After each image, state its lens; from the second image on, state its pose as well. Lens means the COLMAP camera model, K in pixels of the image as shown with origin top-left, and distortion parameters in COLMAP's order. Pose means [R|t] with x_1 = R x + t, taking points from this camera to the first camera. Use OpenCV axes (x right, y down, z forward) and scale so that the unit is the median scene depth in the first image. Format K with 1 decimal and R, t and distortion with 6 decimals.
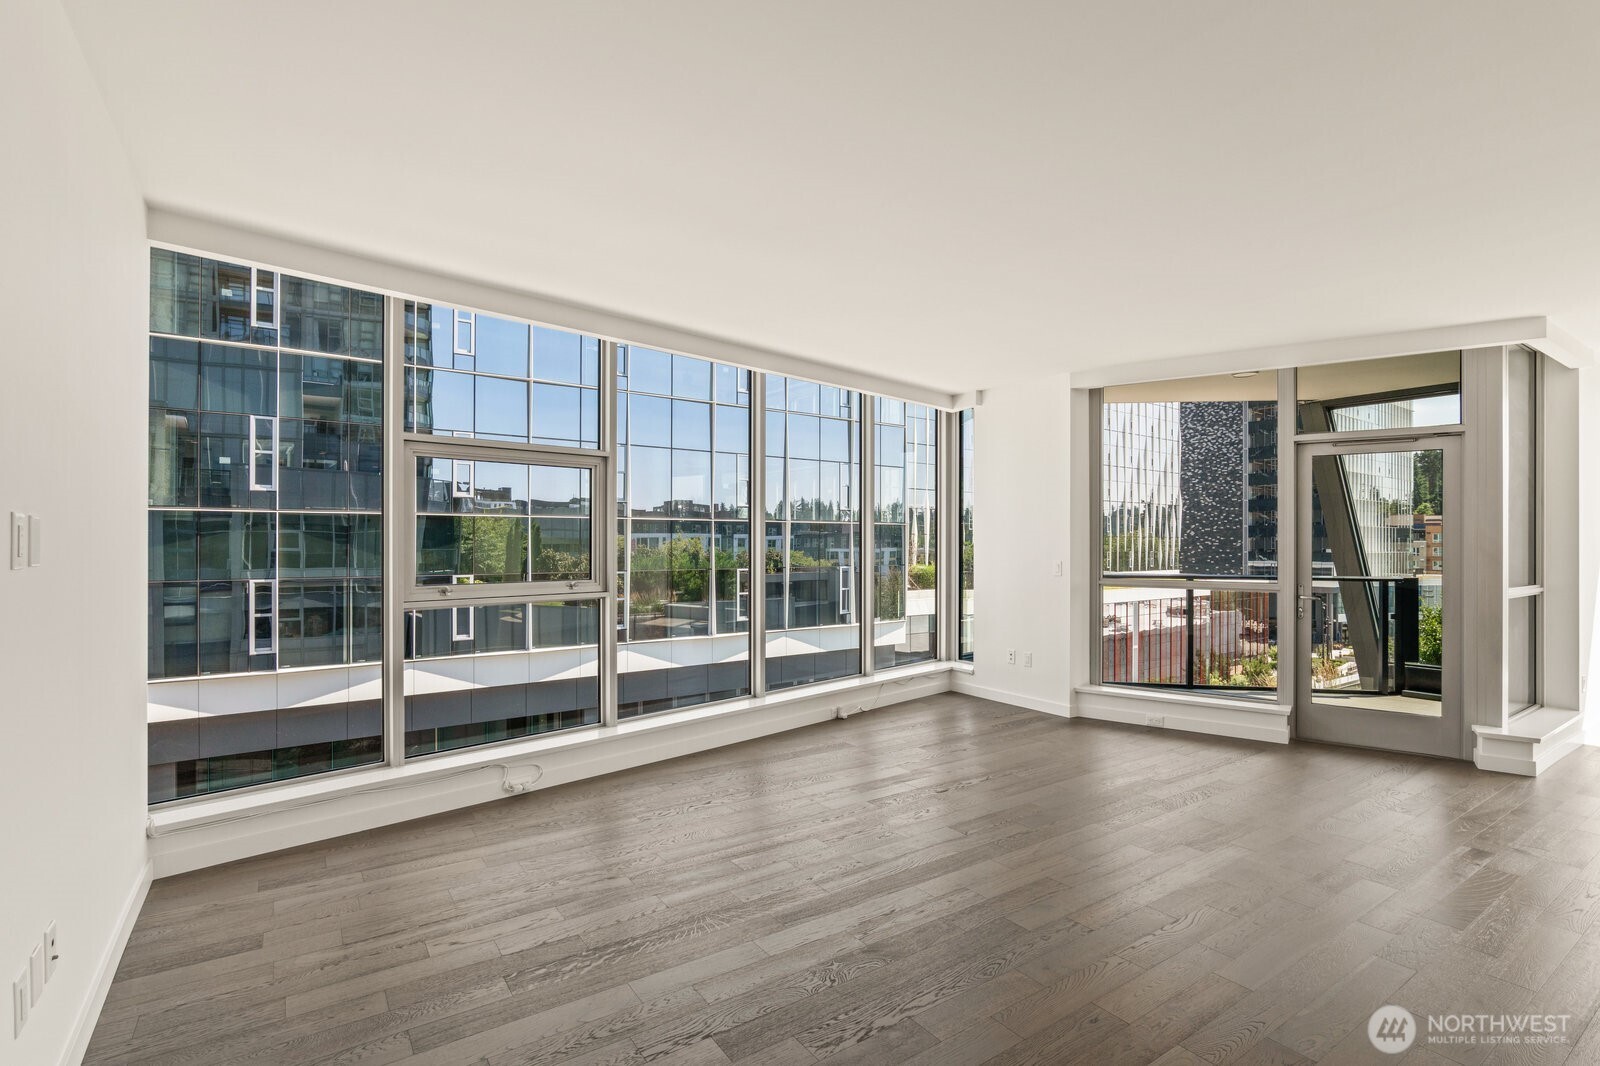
lens RADIAL K [[767.7, 0, 791.4], [0, 767.7, 543.1], [0, 0, 1]] dist [-0.008633, 0.000750]
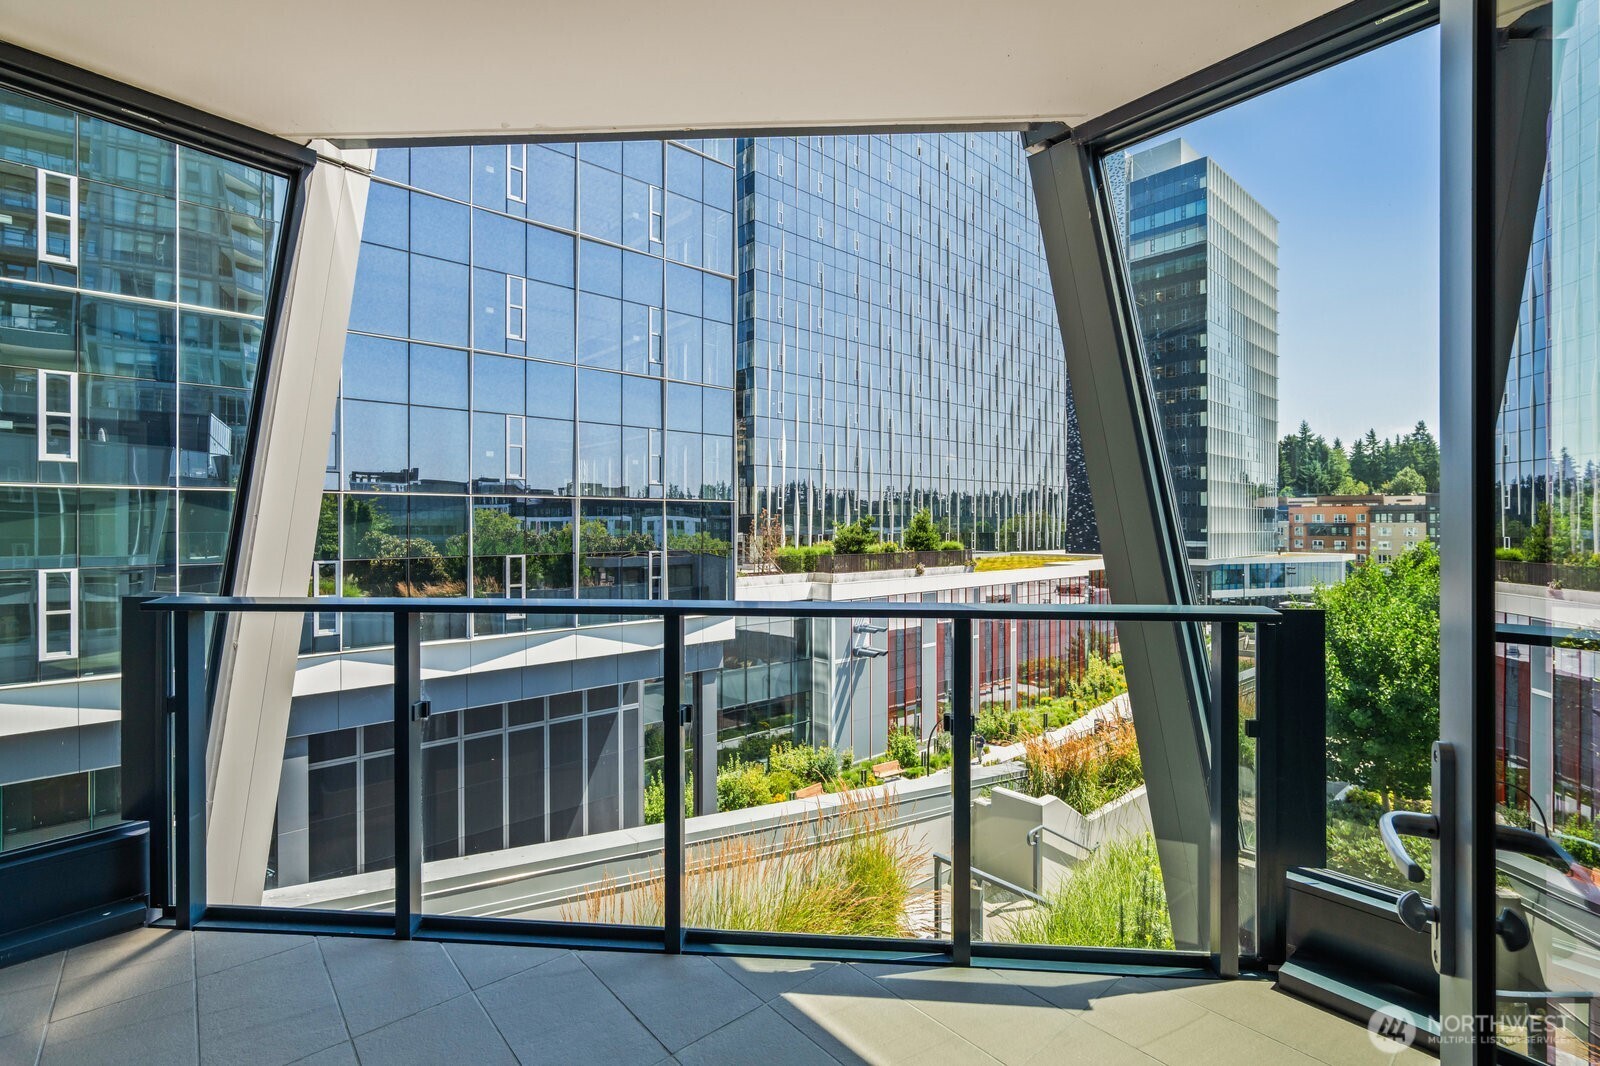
lens RADIAL K [[728.2, 0, 800.0], [0, 728.2, 533.0], [0, 0, 1]] dist [0.000067, 0.000059]
pose [[0.994639, -0.004535, 0.103307, 0.066351], [0.003480, 0.999940, 0.010394, 0.001251], [-0.103348, -0.009979, 0.994595, 0.083792]]
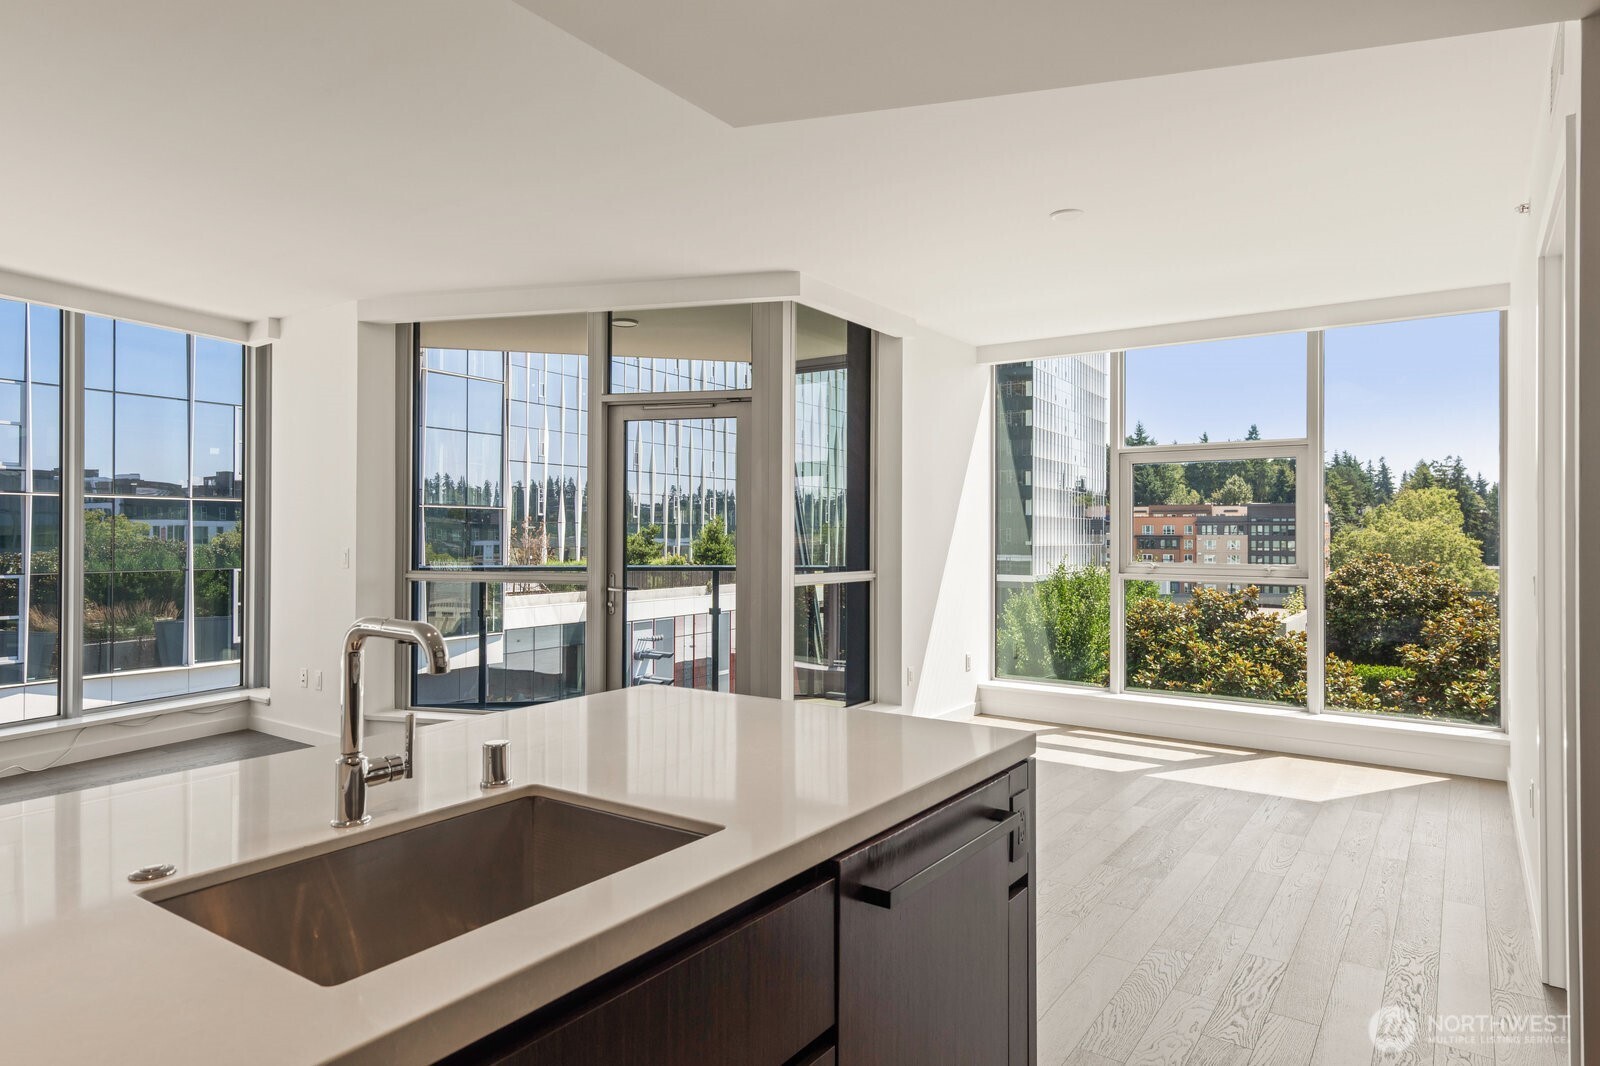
lens RADIAL K [[955.7, 0, 812.8], [0, 955.7, 529.5], [0, 0, 1]] dist [0.003235, 0.000770]
pose [[0.932306, 0.002841, 0.361660, 0.044219], [-0.000664, 0.999981, -0.006143, 0.001078], [-0.361671, 0.005487, 0.932290, -0.004584]]
